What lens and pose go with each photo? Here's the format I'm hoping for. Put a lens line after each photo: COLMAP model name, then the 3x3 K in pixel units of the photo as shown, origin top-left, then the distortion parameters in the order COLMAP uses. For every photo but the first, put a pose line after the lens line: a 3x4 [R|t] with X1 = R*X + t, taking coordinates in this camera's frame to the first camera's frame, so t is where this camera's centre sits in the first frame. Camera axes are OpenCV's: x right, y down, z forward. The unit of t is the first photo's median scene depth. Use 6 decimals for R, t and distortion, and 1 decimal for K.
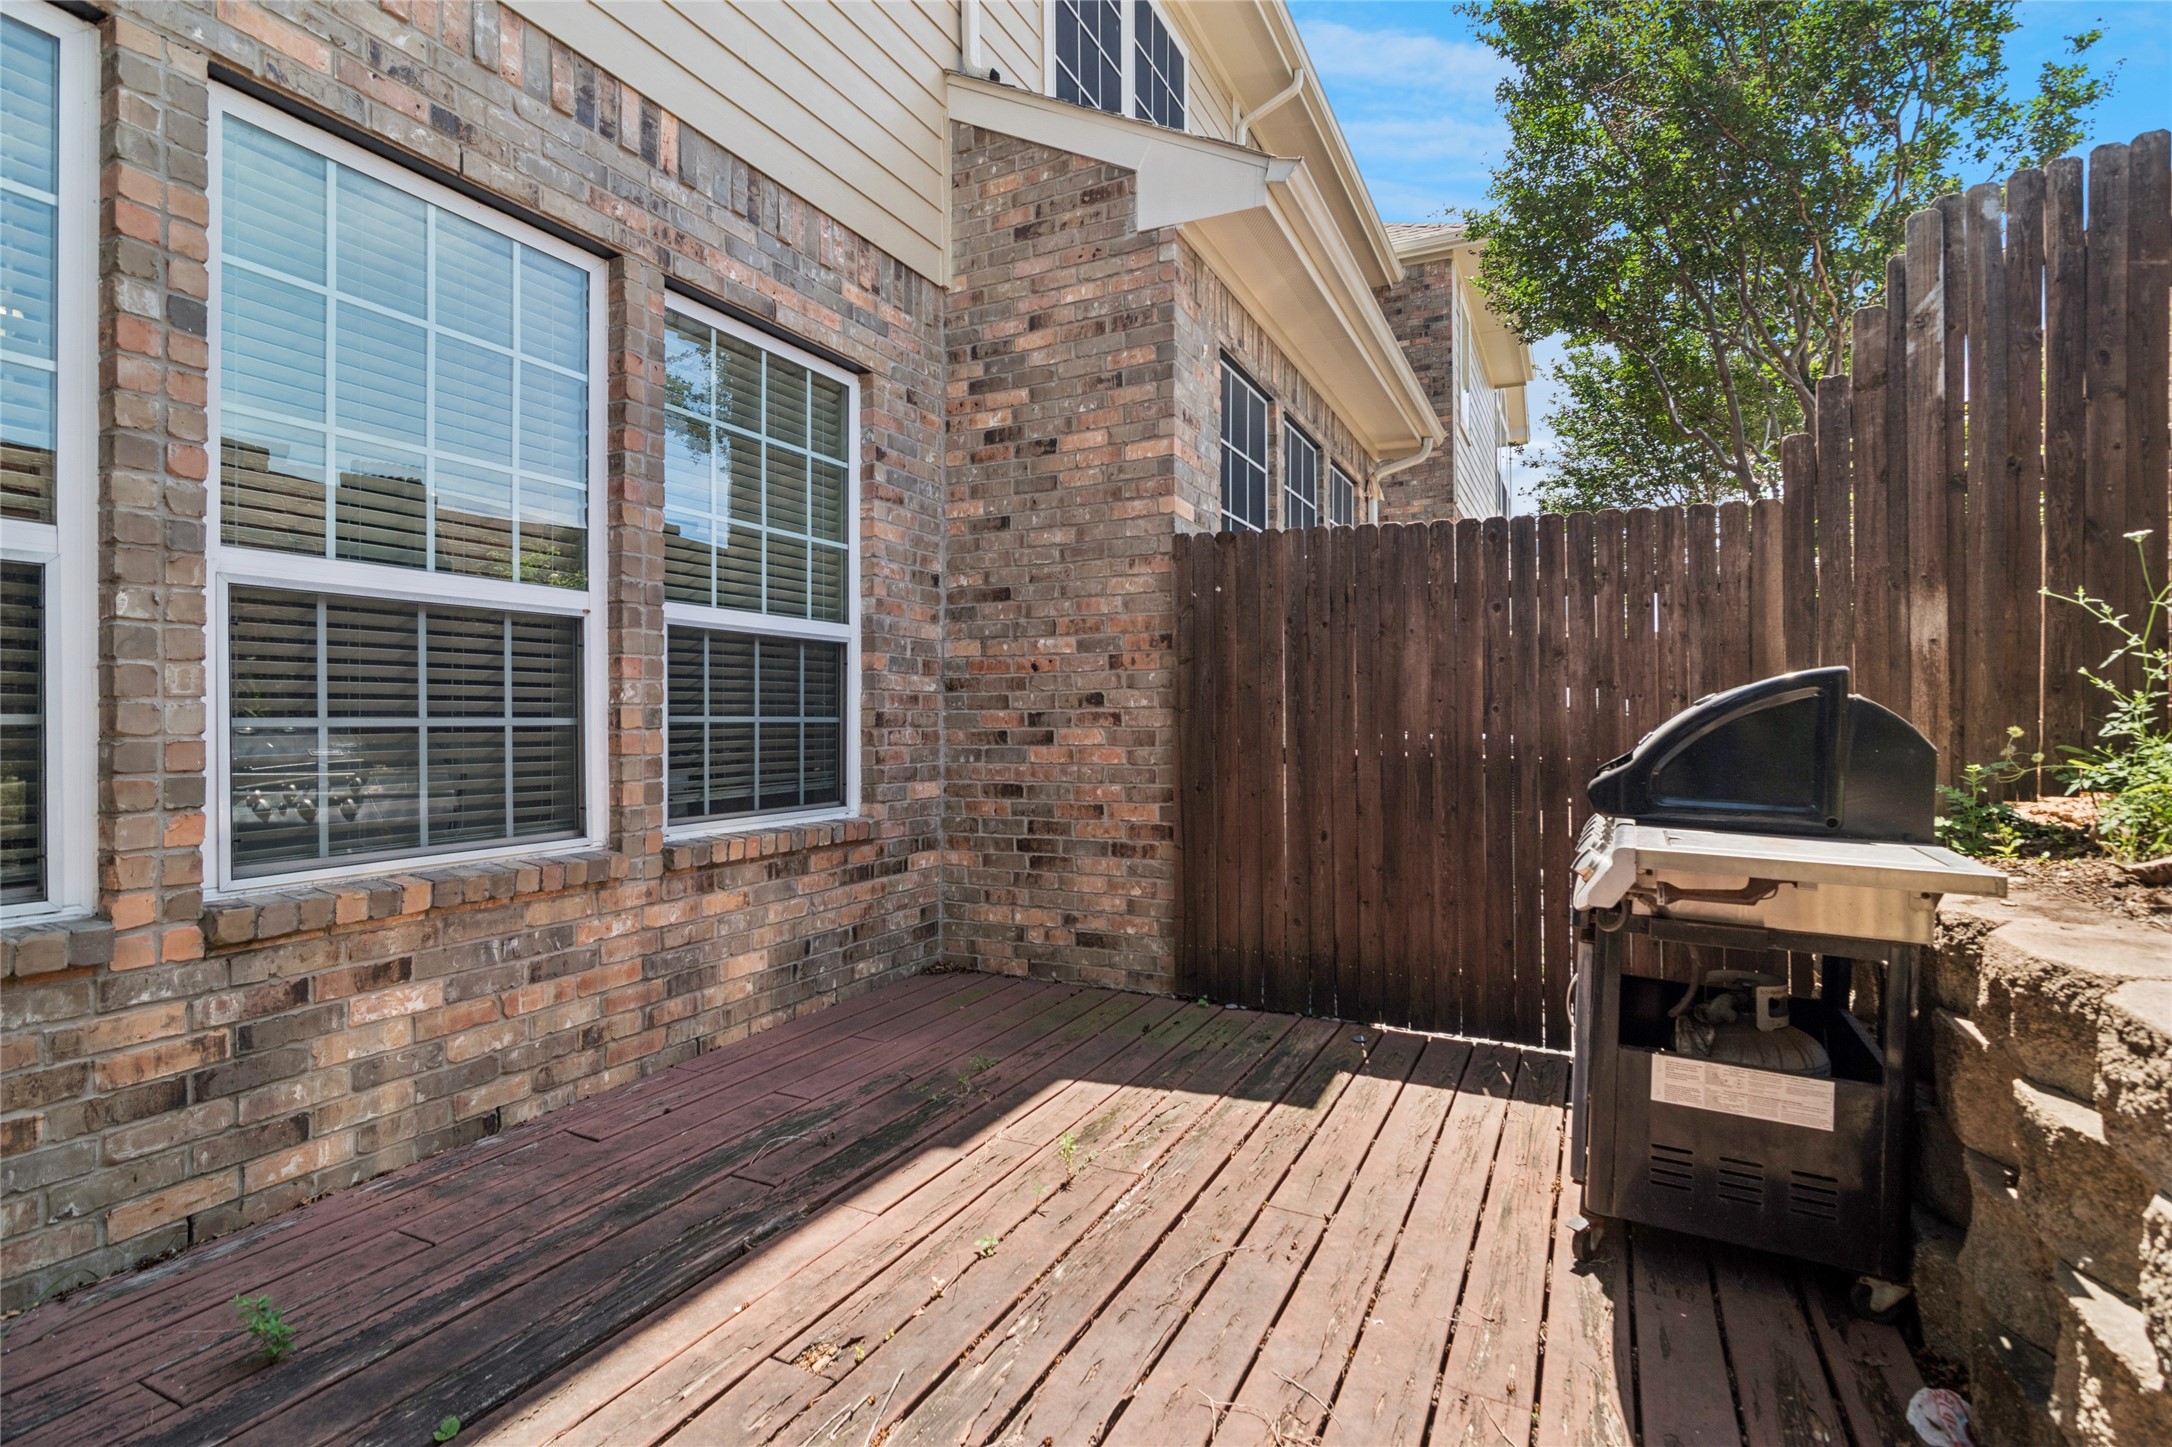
lens RADIAL K [[1051.9, 0, 1099.3], [0, 1051.9, 719.6], [0, 0, 1]] dist [-0.002418, 0.000660]
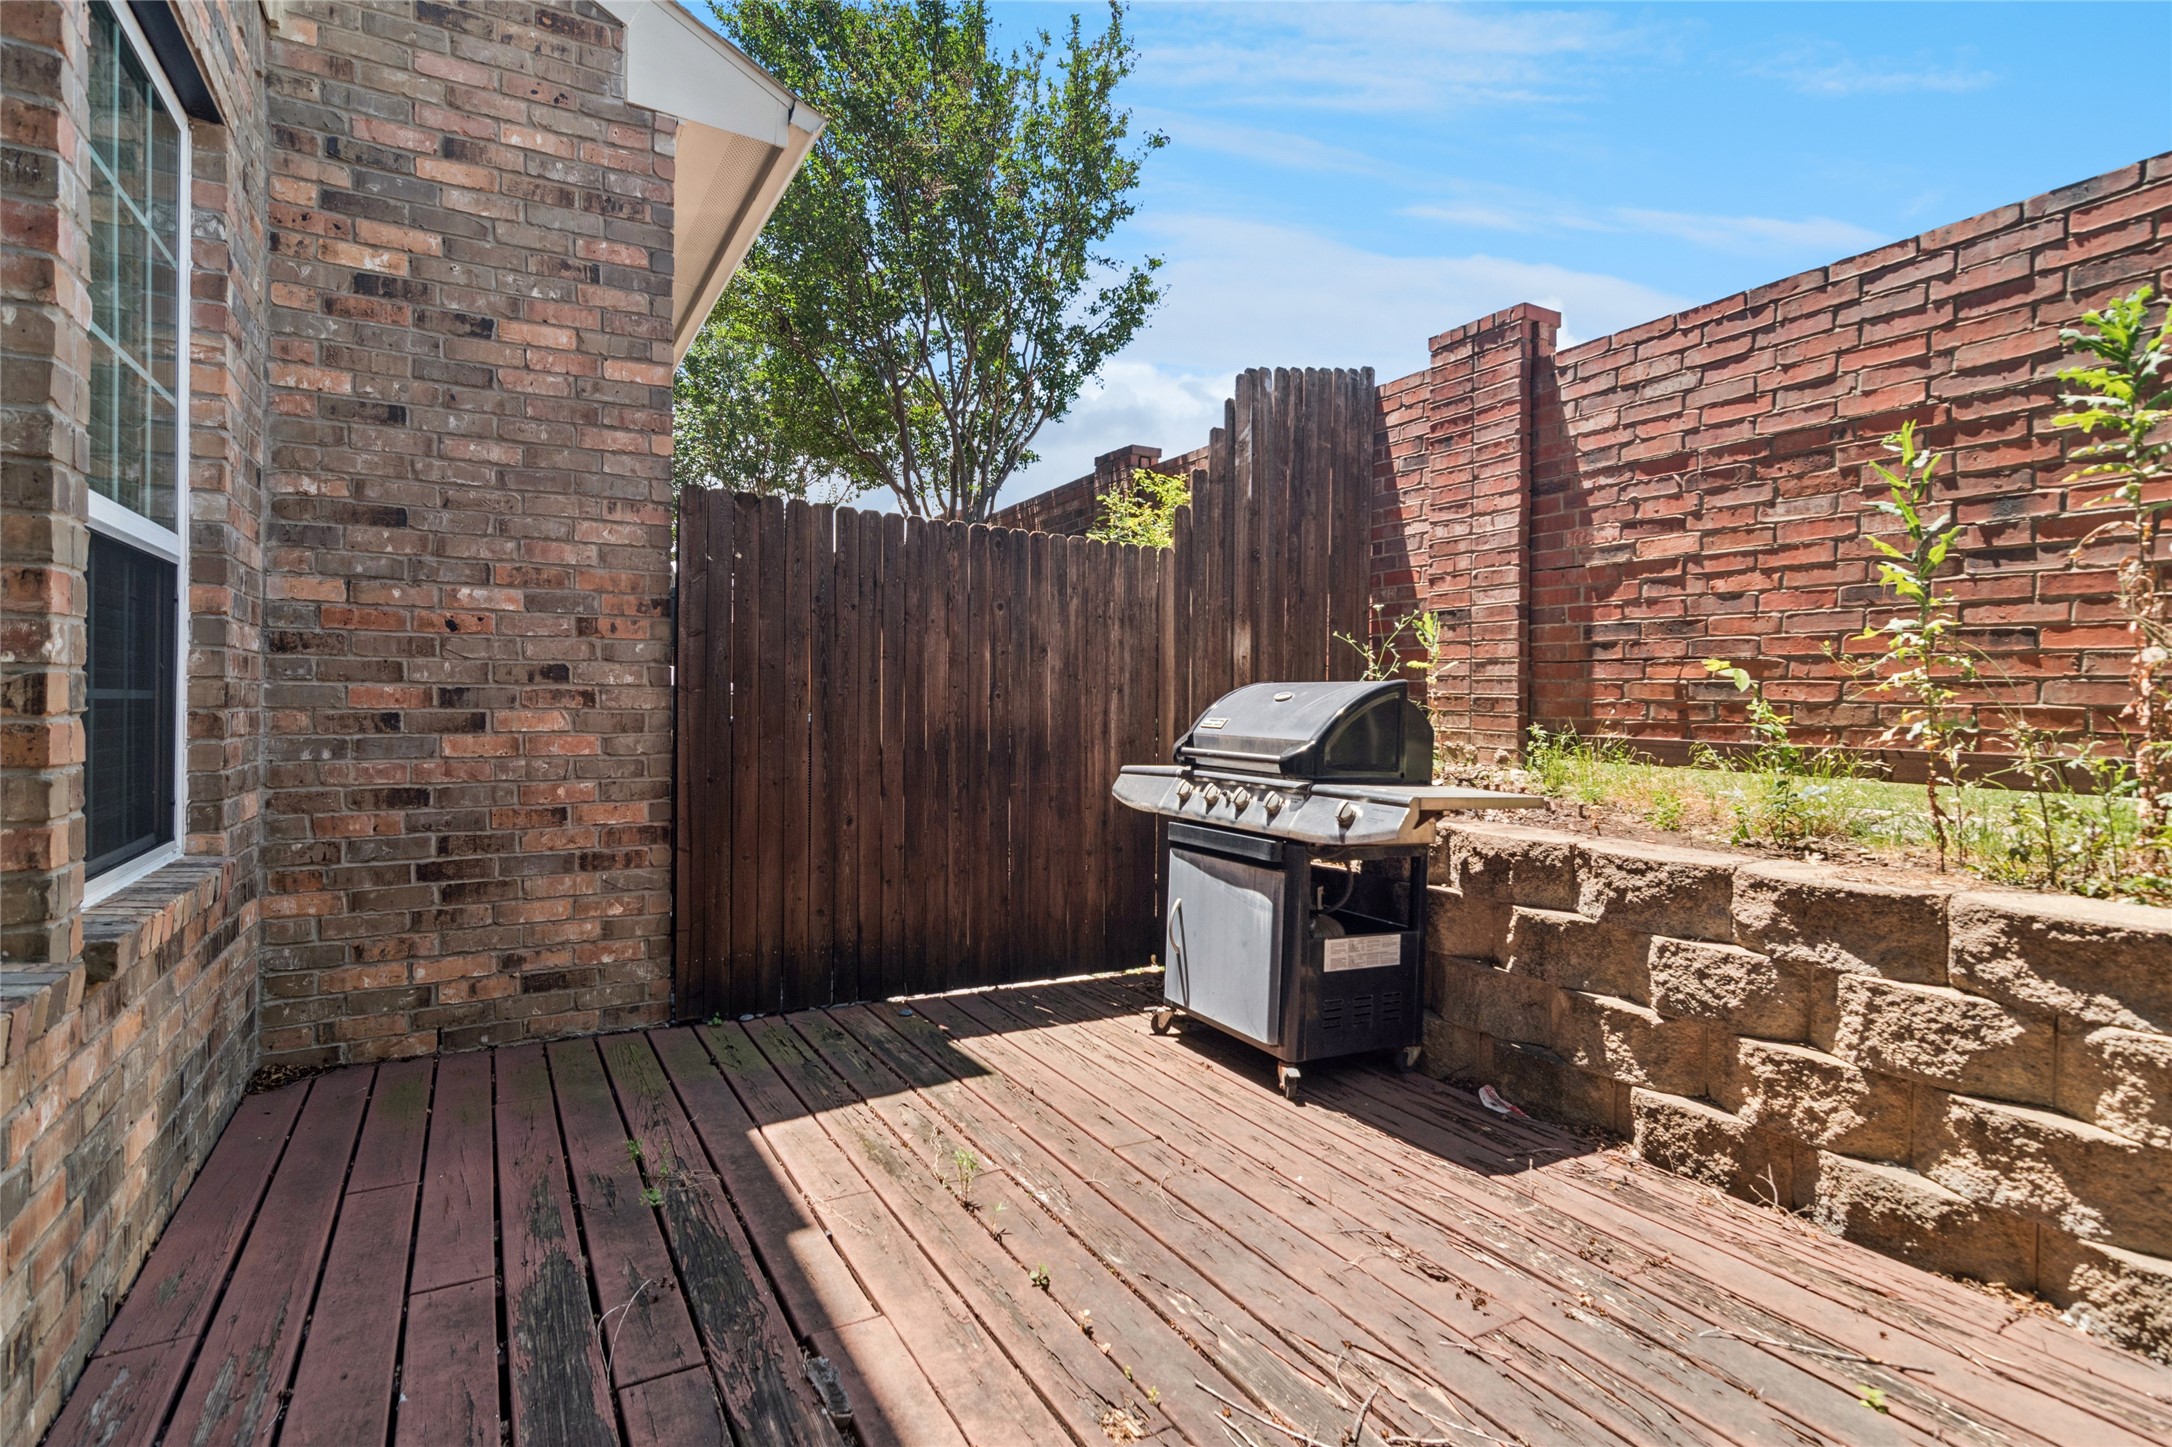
lens RADIAL K [[1051.9, 0, 1099.3], [0, 1051.9, 719.6], [0, 0, 1]] dist [-0.002418, 0.000660]
pose [[0.556132, -0.001510, 0.831092, -0.433521], [-0.012567, 0.999869, 0.010226, 0.002169], [-0.830999, -0.016131, 0.556040, 0.233046]]
